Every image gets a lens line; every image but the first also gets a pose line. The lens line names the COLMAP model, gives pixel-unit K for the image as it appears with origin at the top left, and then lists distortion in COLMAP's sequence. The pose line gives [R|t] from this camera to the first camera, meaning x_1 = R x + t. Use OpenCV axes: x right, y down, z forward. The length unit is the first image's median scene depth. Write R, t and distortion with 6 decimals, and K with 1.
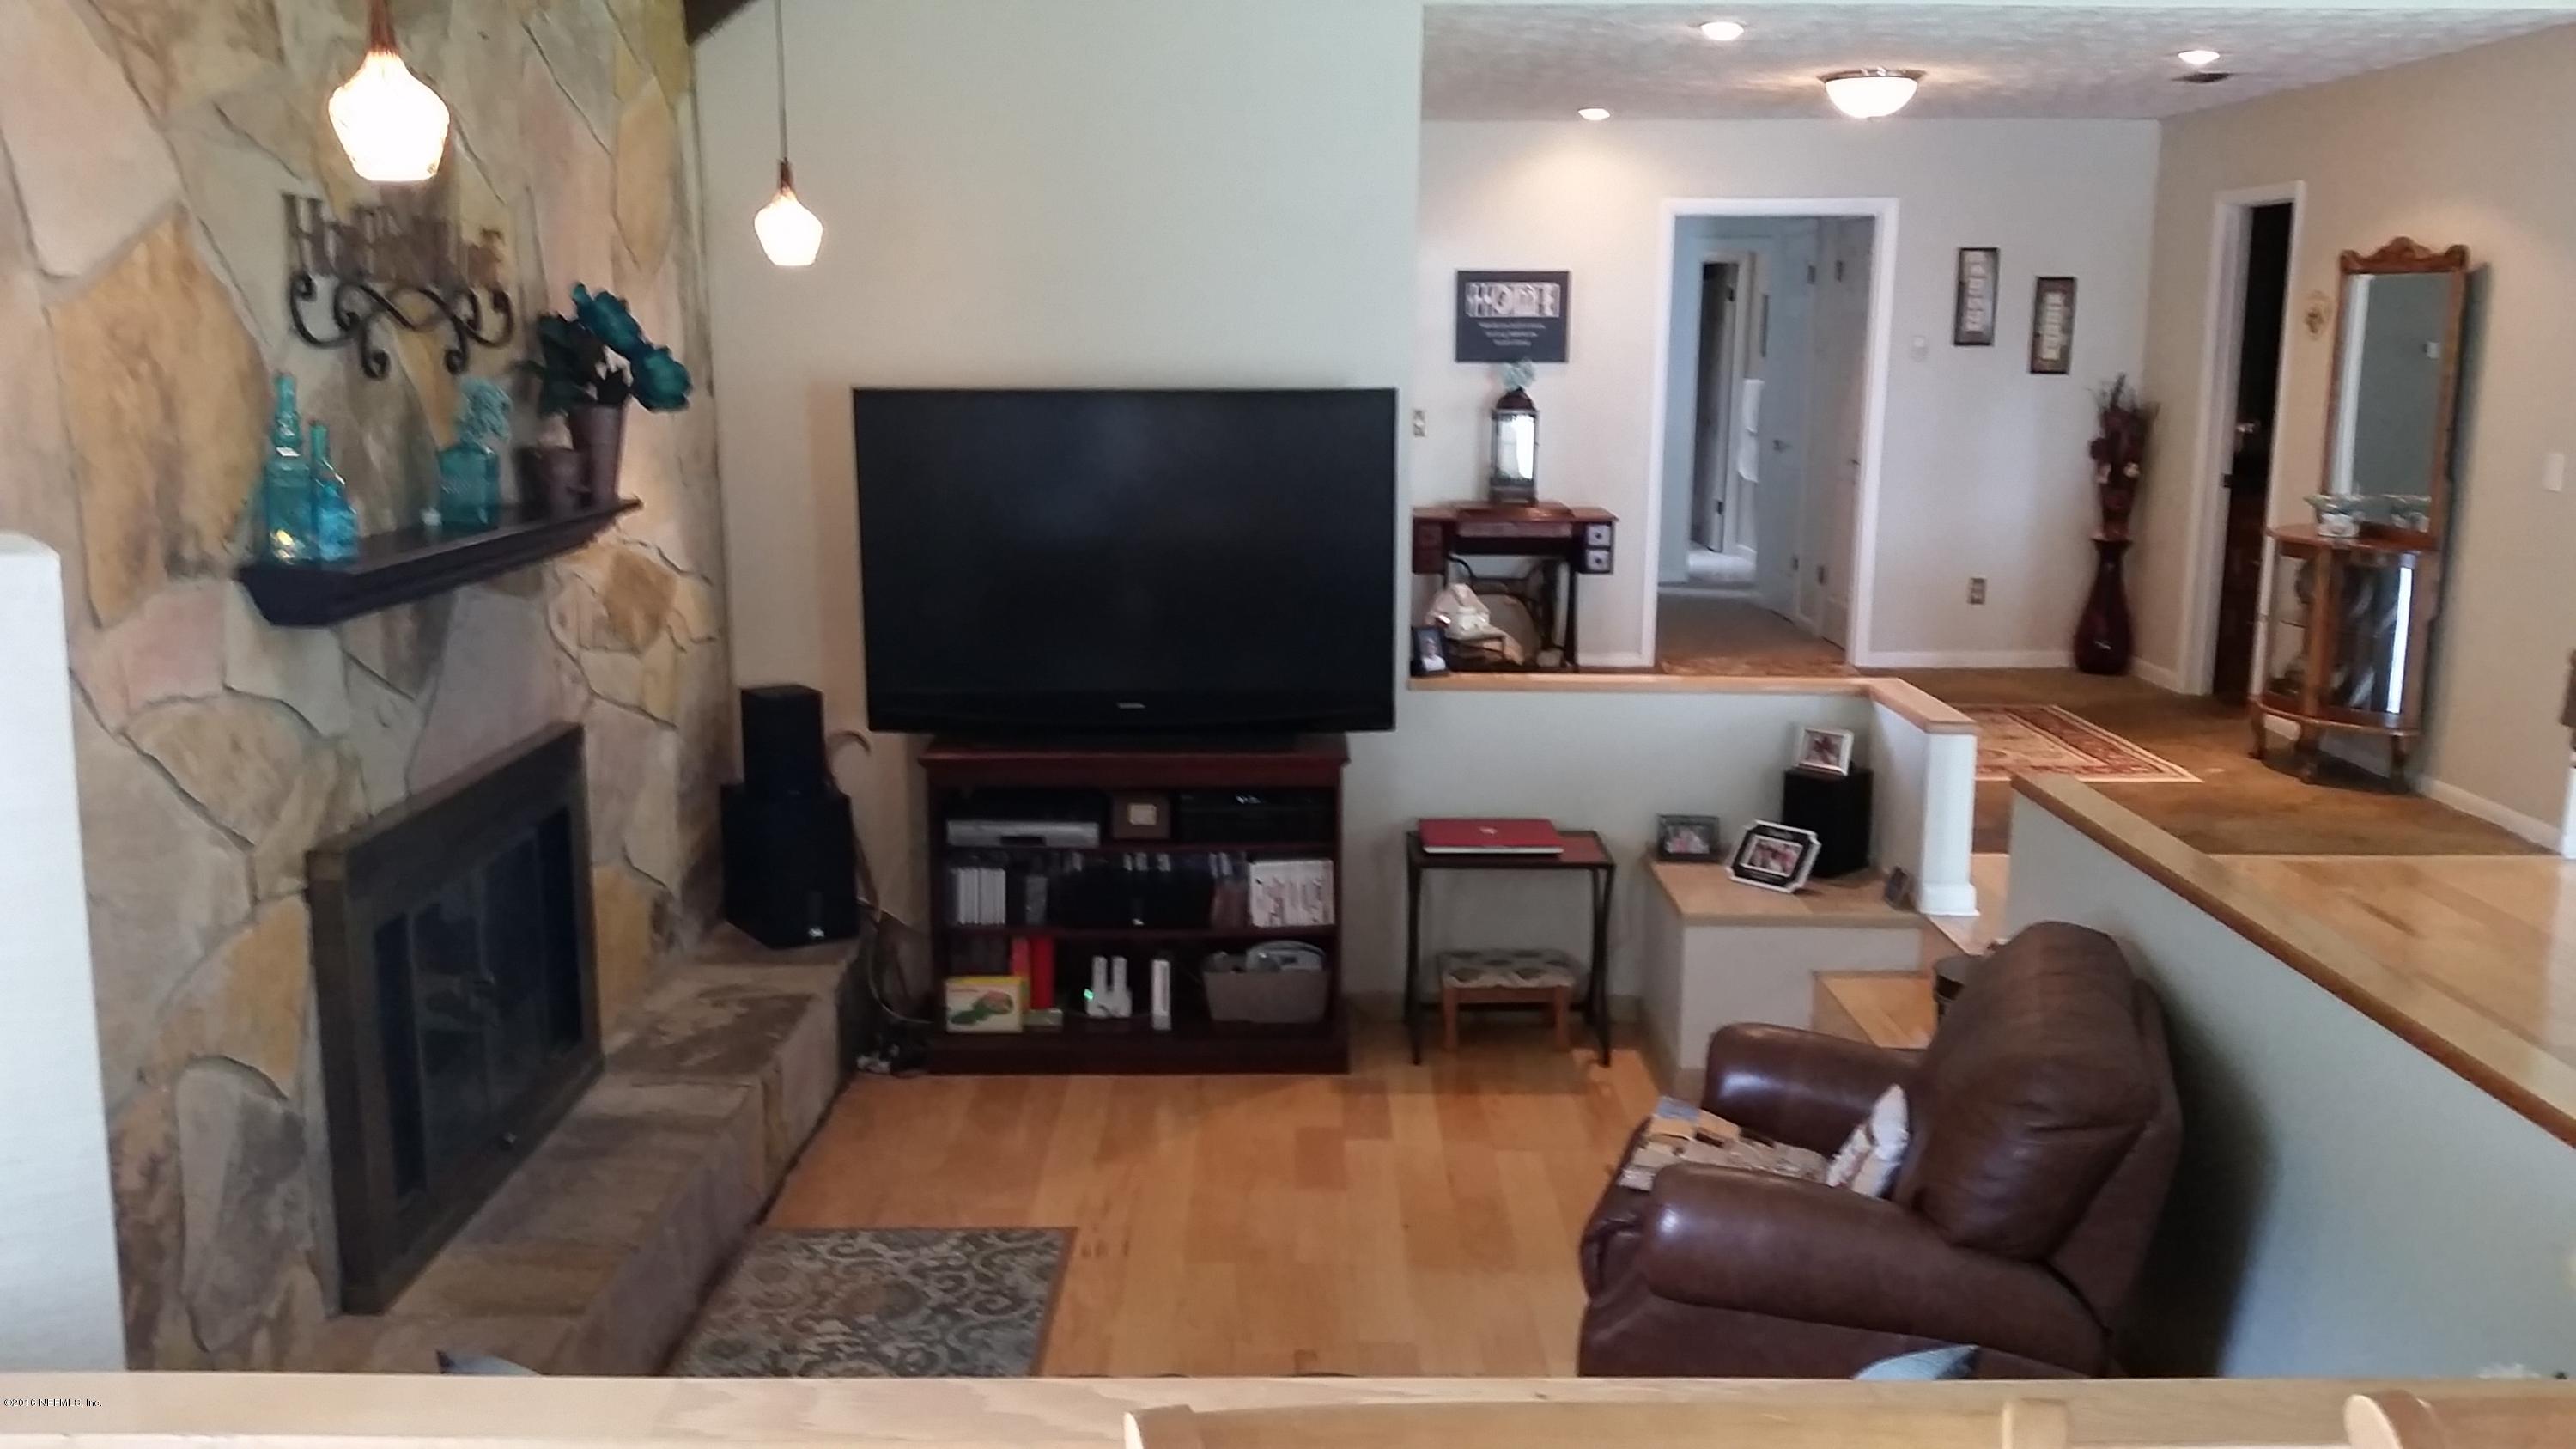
lens RADIAL K [[2089.7, 0, 1288.0], [0, 2089.7, 724.5], [0, 0, 1]] dist [0.132433, -0.287306]
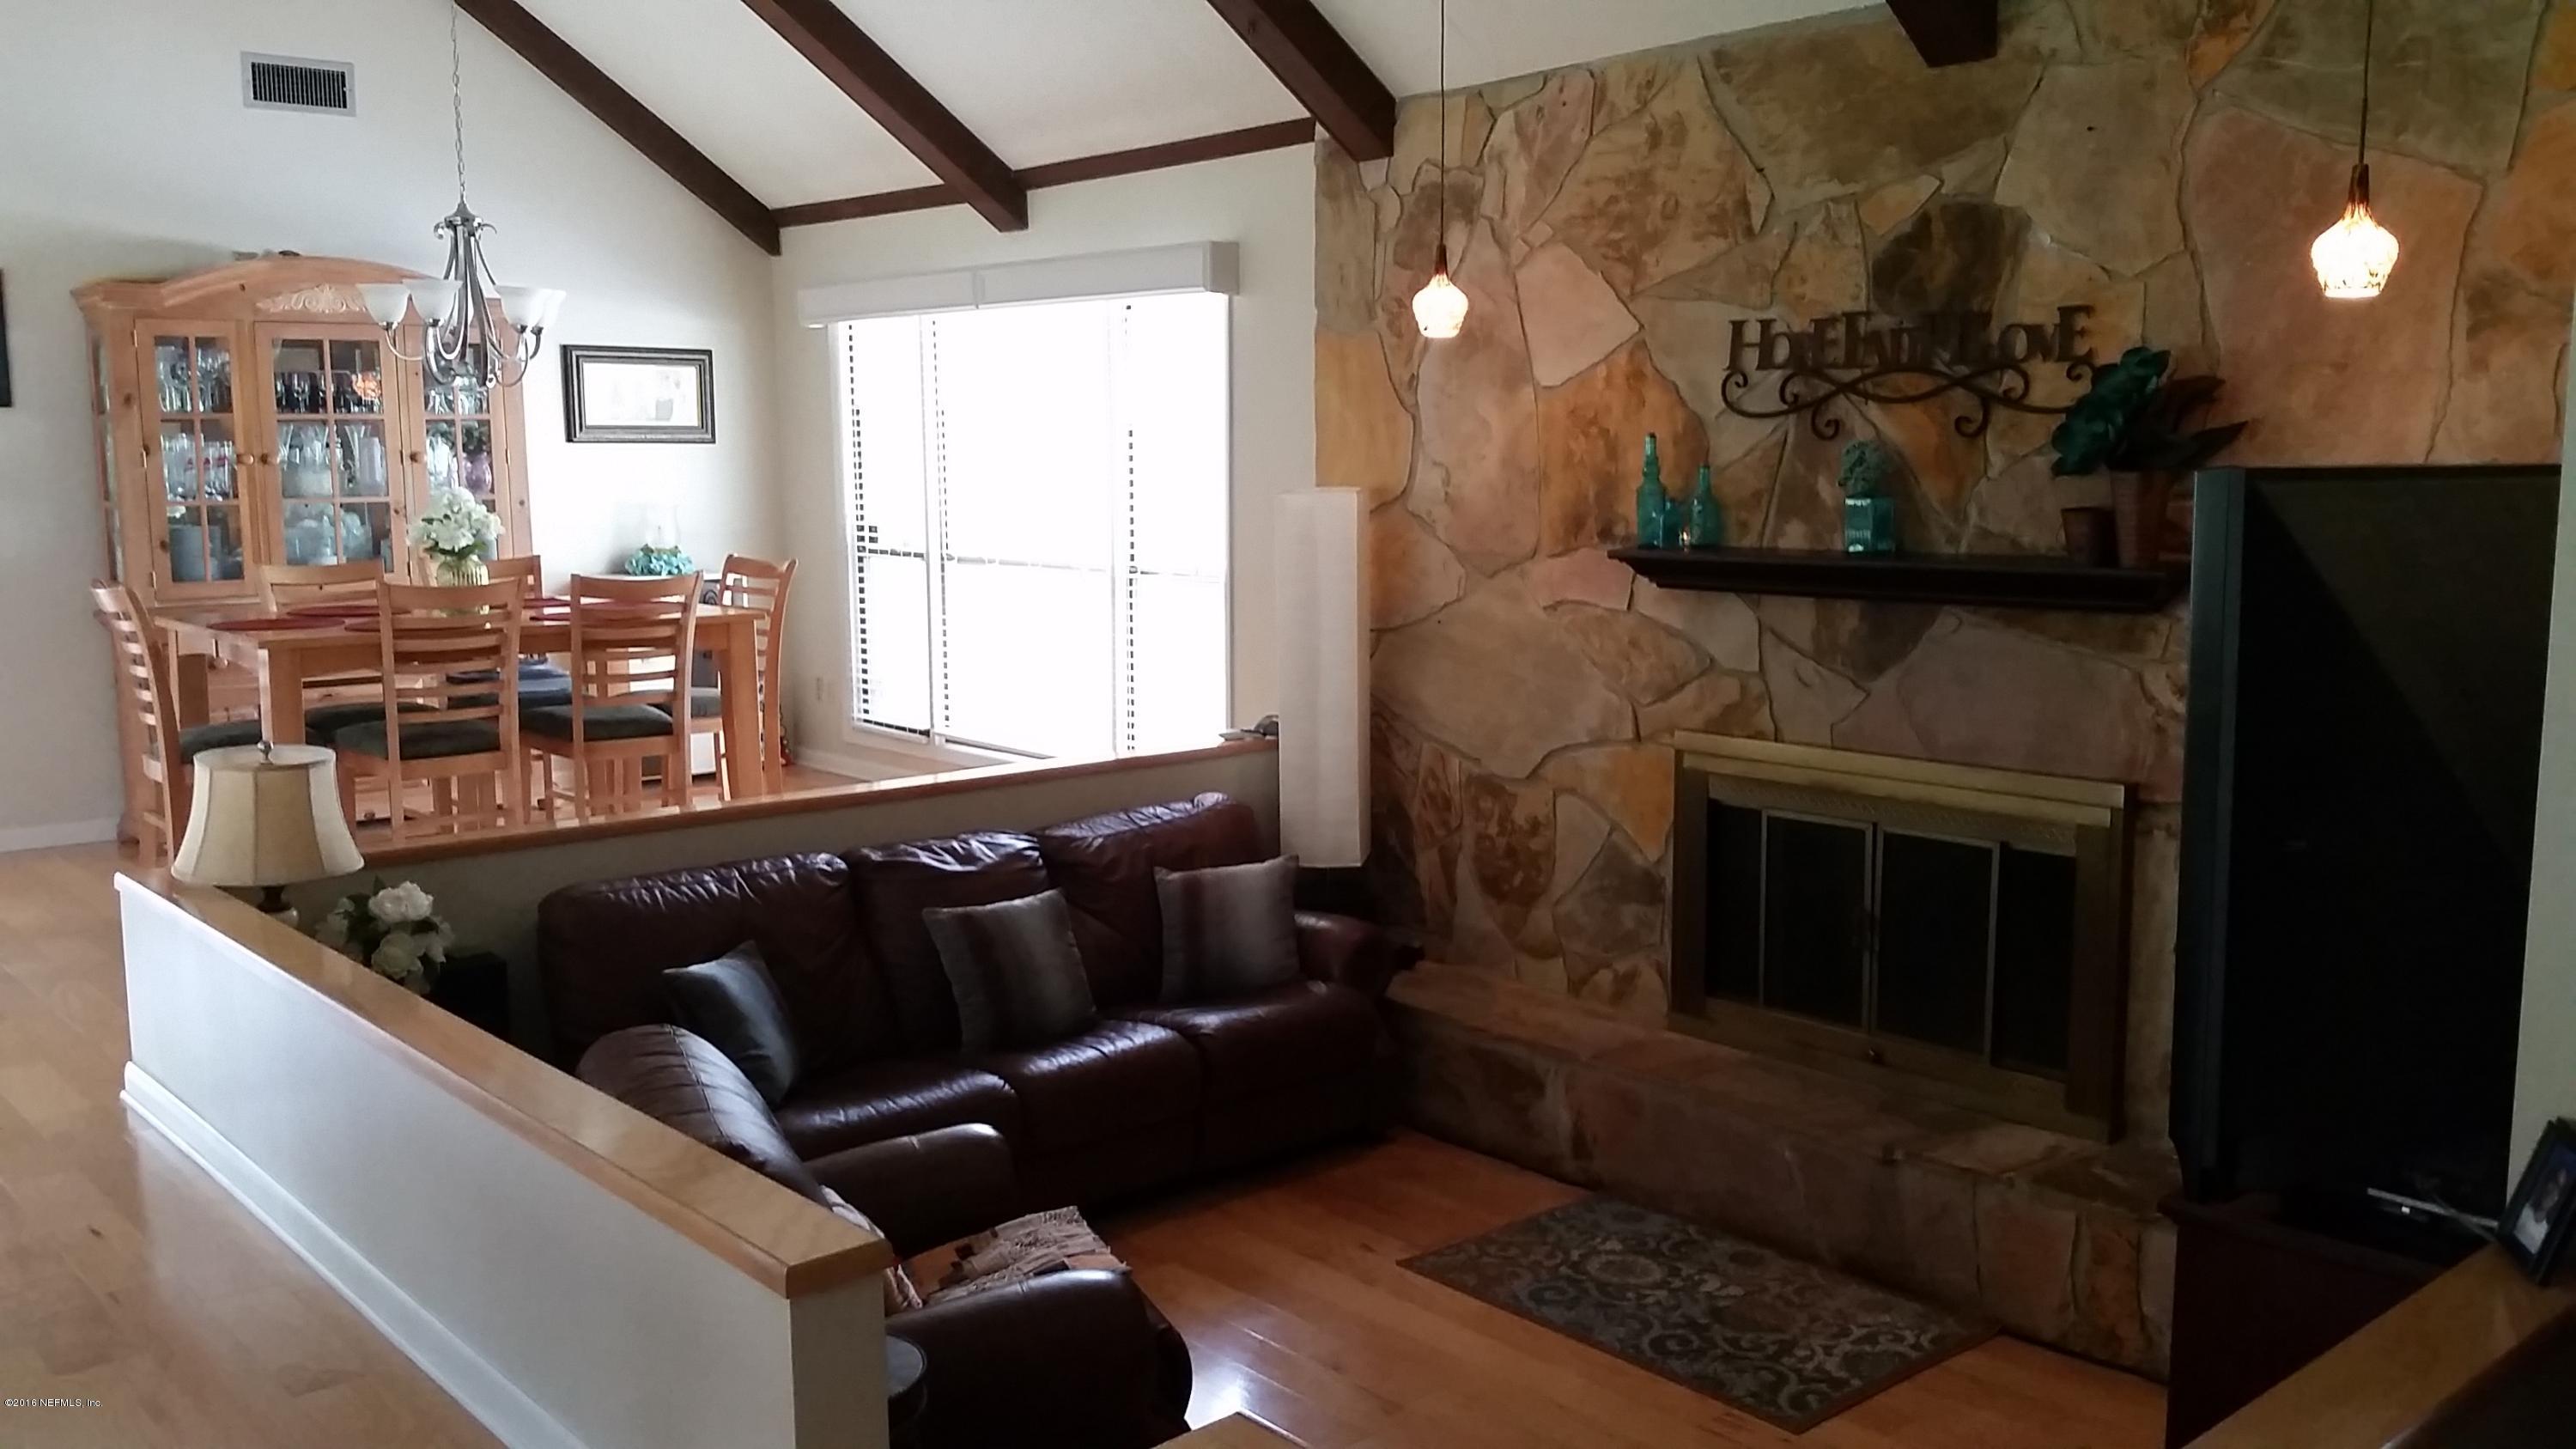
lens RADIAL K [[2089.7, 0, 1288.0], [0, 2089.7, 724.5], [0, 0, 1]] dist [0.132433, -0.287306]
pose [[-0.747705, 0.084722, -0.658604, 0.785262], [-0.119428, 0.958497, 0.258884, -0.307062], [0.653203, 0.272225, -0.706555, 1.841720]]
